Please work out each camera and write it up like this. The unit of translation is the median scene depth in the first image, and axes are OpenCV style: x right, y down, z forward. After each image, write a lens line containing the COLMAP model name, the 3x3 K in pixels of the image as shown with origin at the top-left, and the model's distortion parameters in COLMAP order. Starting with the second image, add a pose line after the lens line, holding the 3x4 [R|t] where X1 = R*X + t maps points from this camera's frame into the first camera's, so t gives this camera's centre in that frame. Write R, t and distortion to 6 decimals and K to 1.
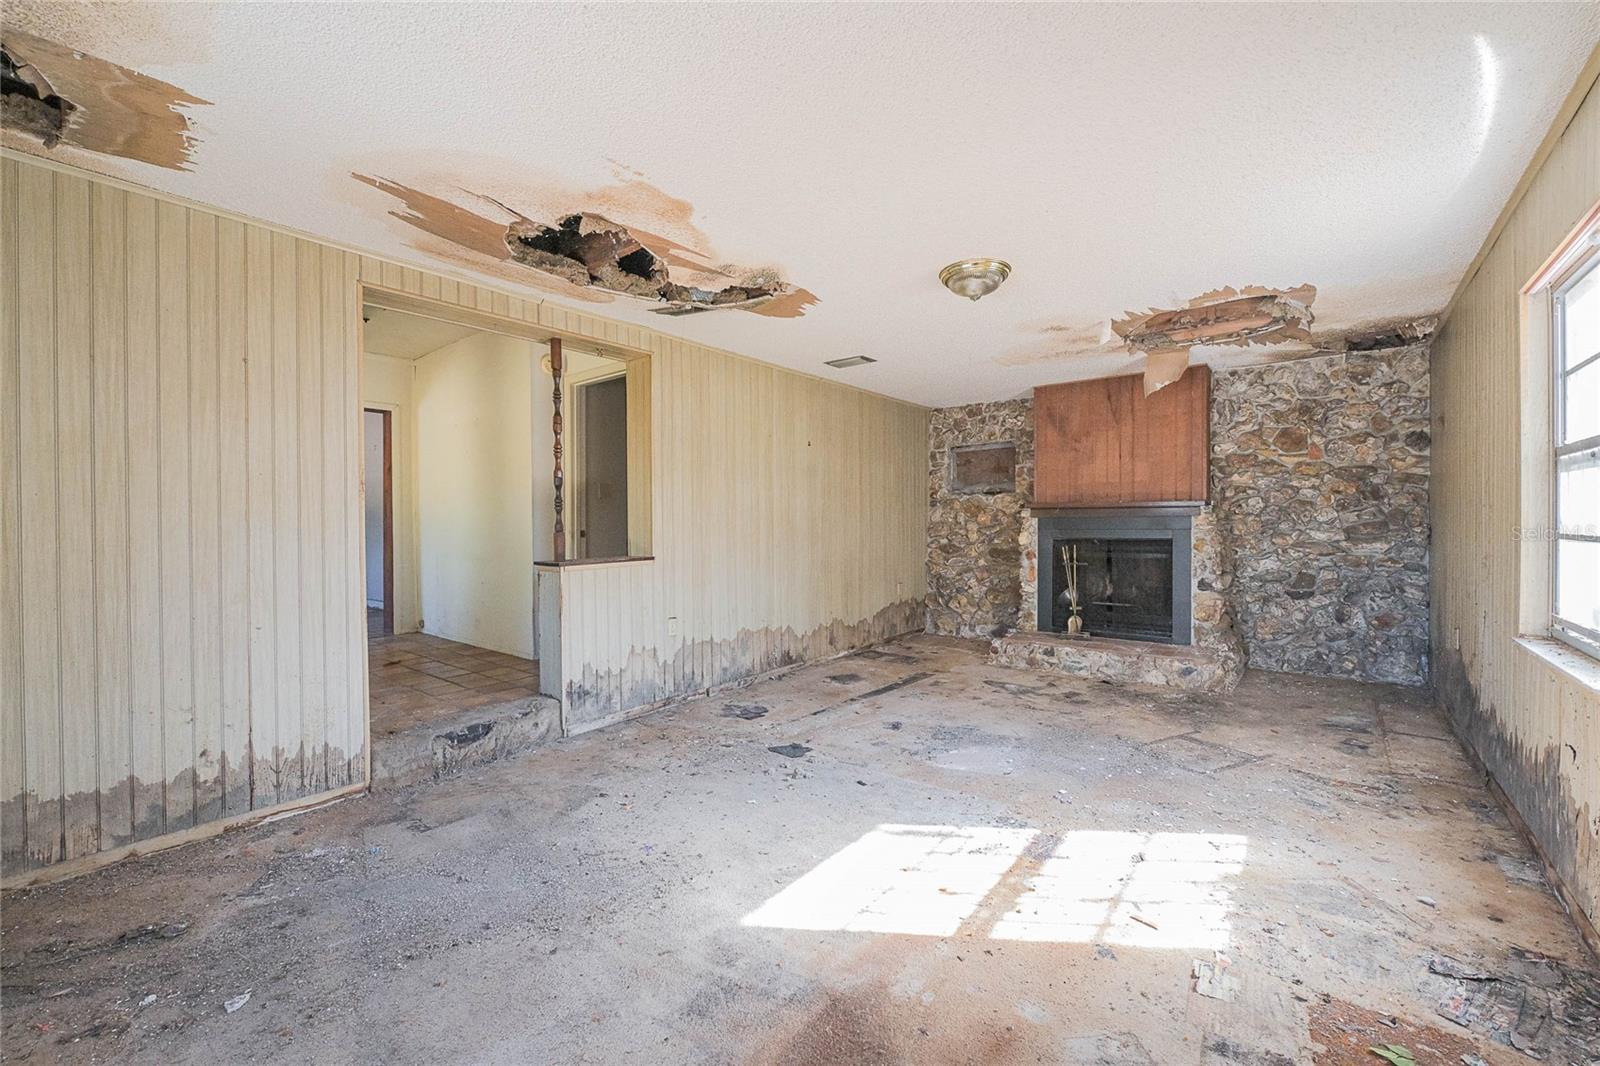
lens RADIAL K [[646.6, 0, 823.5], [0, 646.6, 531.5], [0, 0, 1]] dist [-0.009462, -0.000528]
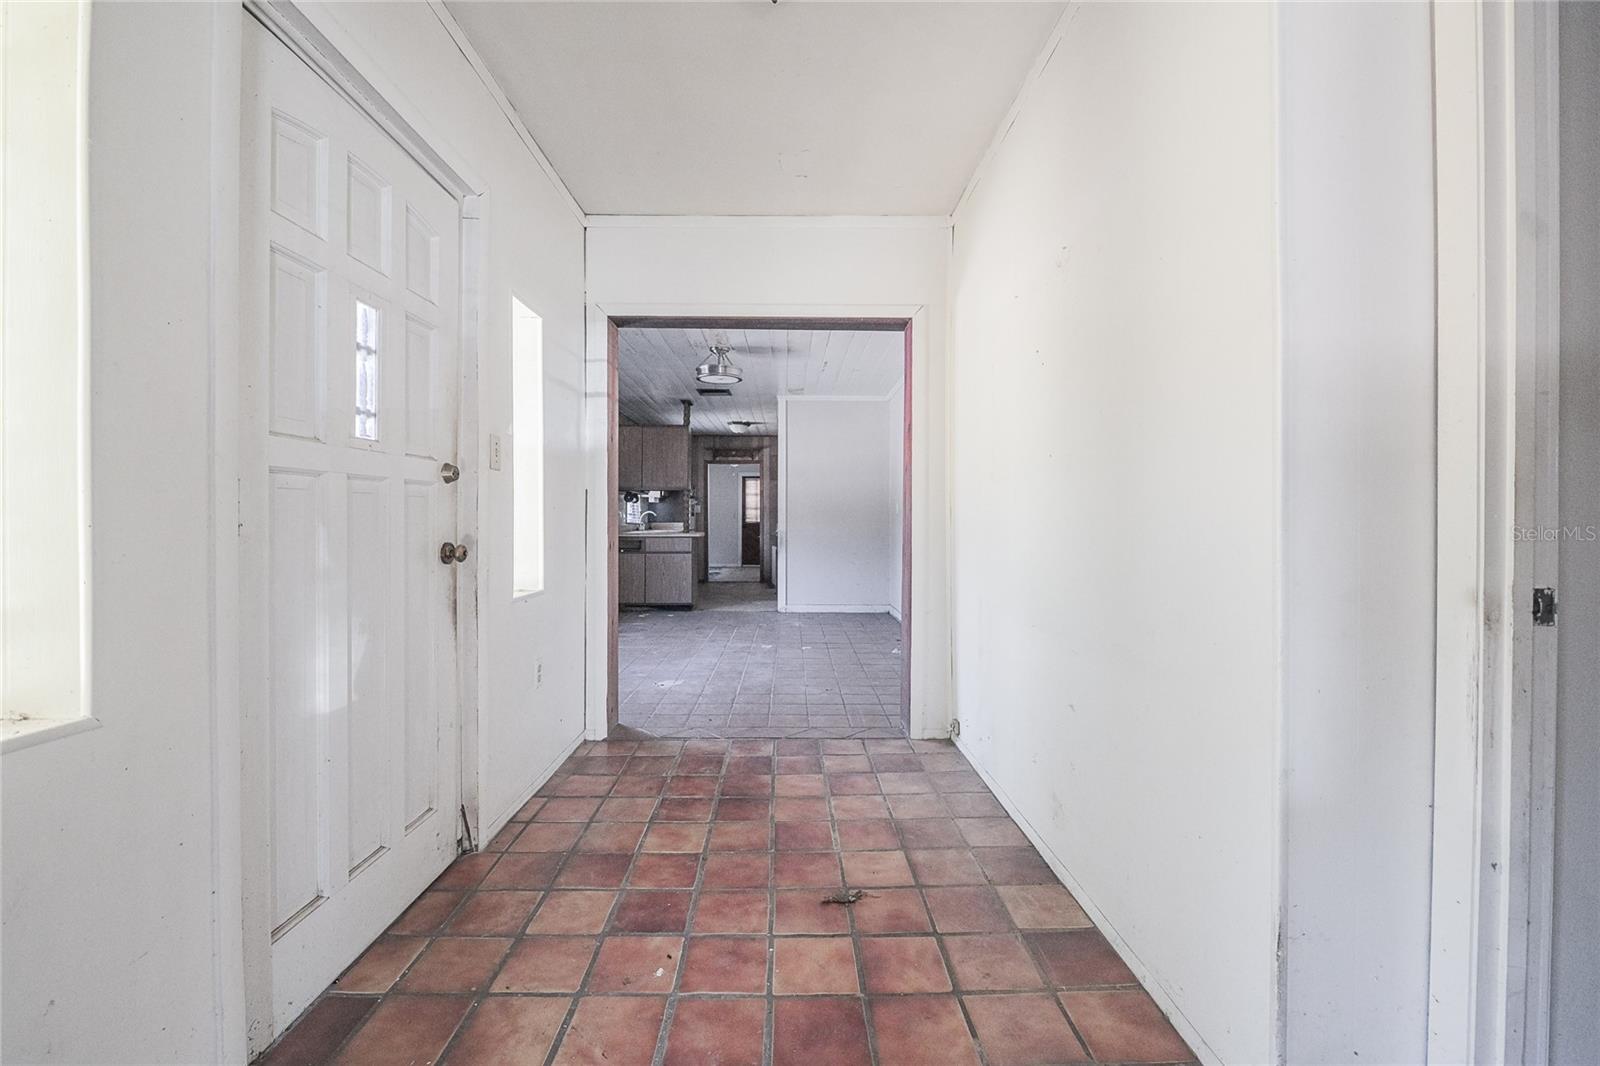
lens RADIAL K [[646.6, 0, 792.8], [0, 646.6, 525.1], [0, 0, 1]] dist [-0.009462, -0.000528]
pose [[0.631587, 0.014344, -0.775172, -0.416207], [-0.015271, 0.999865, 0.006060, -0.023571], [0.775155, 0.008010, 0.631721, 0.766426]]
